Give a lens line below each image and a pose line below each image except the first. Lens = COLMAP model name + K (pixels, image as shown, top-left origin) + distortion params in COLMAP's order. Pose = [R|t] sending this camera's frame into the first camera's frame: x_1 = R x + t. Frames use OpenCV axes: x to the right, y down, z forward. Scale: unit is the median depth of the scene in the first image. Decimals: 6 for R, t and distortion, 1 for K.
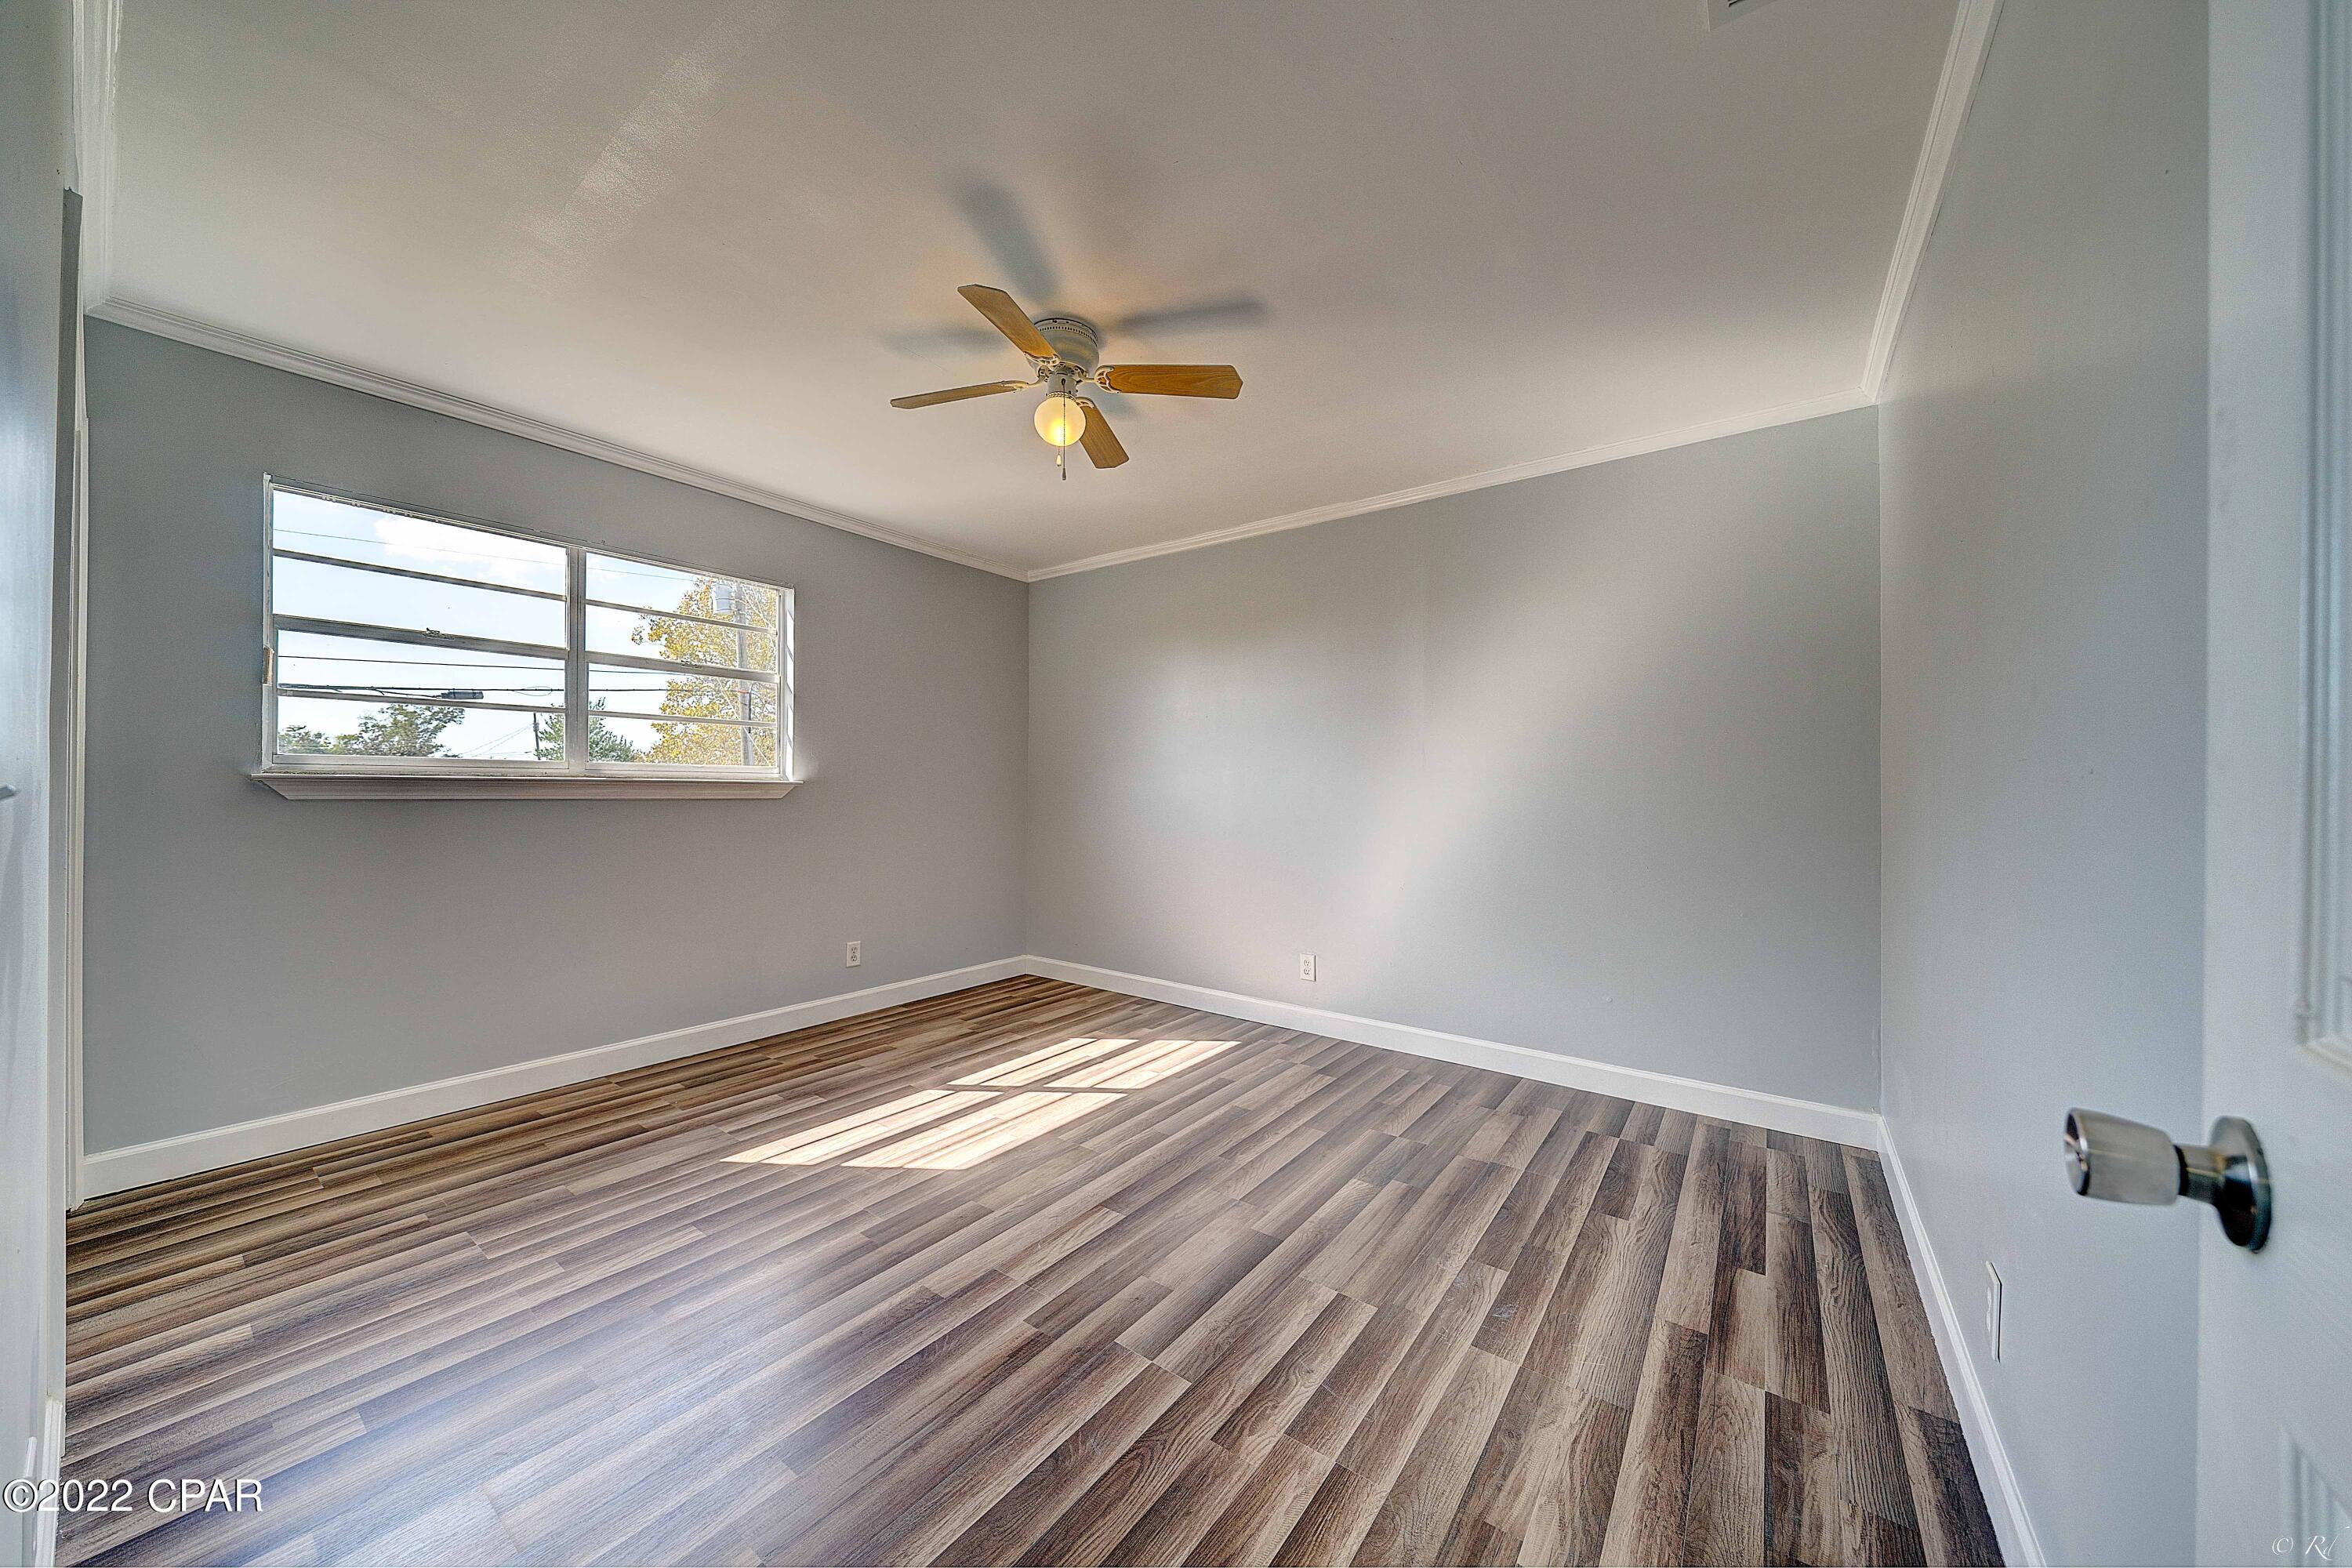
lens RADIAL K [[806.7, 0, 1176.0], [0, 806.7, 784.0], [0, 0, 1]] dist [-0.001929, -0.000107]
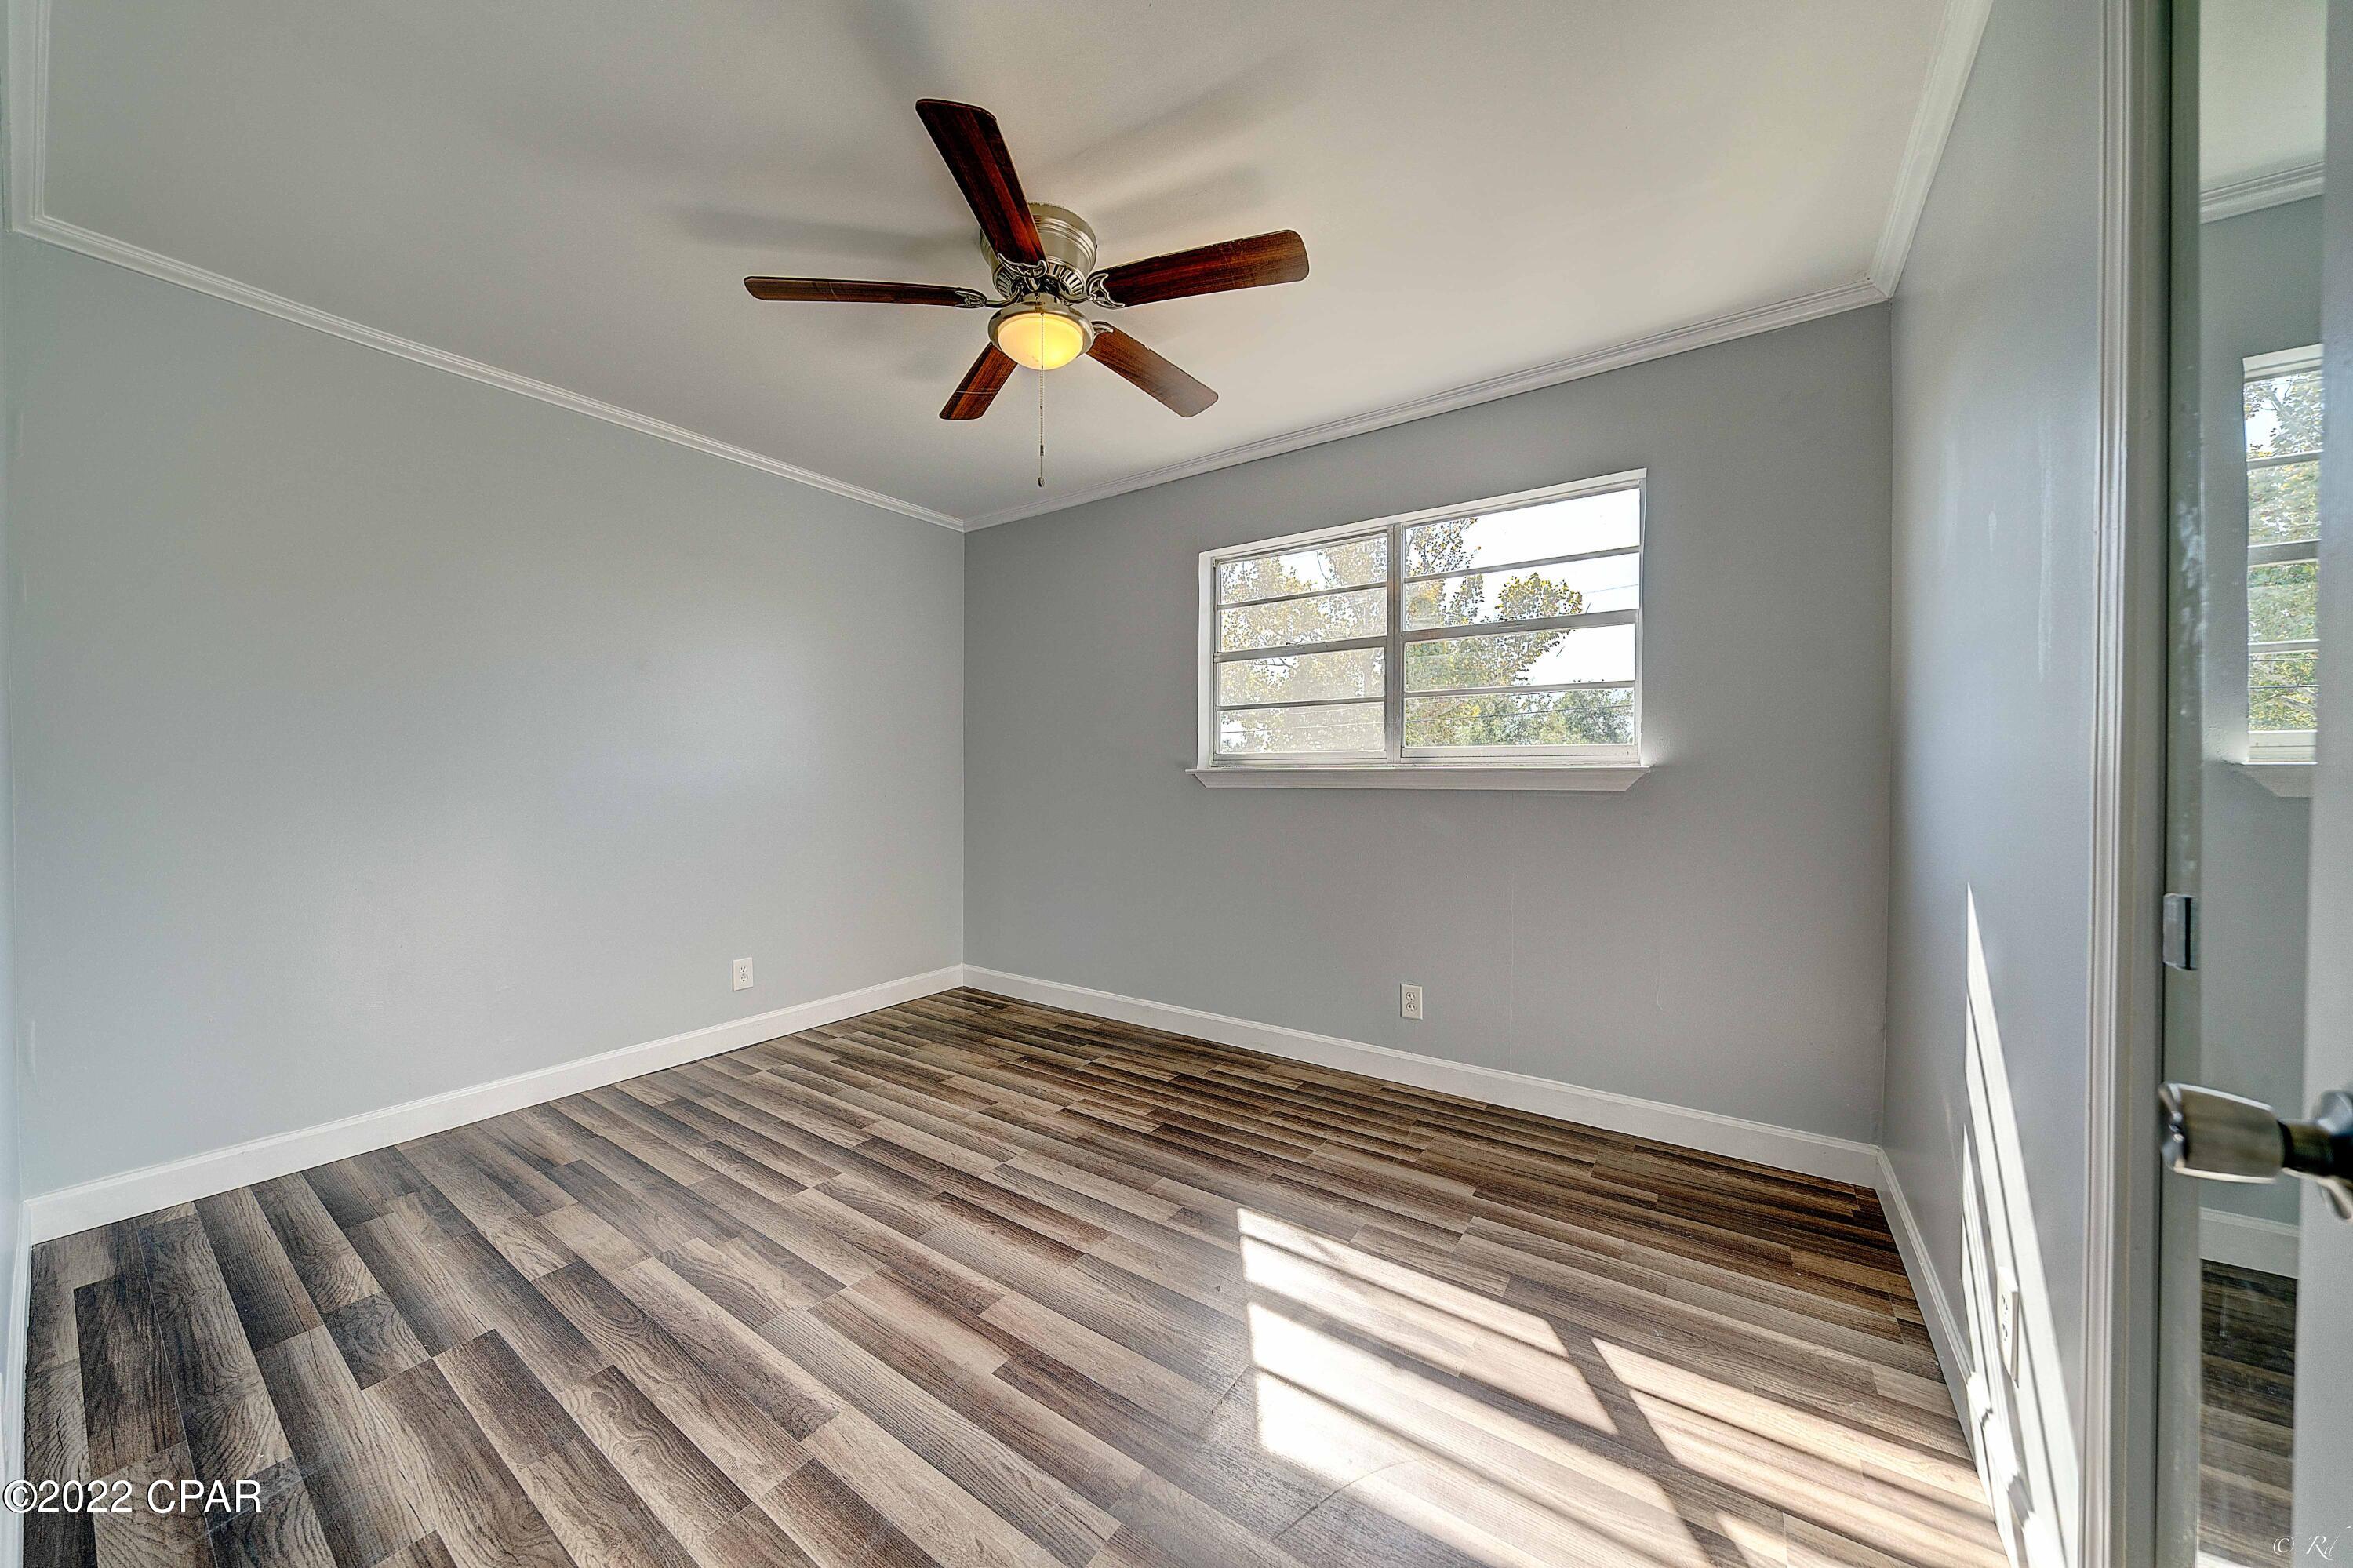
lens RADIAL K [[807.1, 0, 1176.5], [0, 807.1, 784.0], [0, 0, 1]] dist [-0.001929, -0.000107]
pose [[0.026386, -0.012728, -0.999571, 0.225230], [-0.003463, 0.999912, -0.012824, 0.025954], [0.999646, 0.003800, 0.026340, 0.722737]]
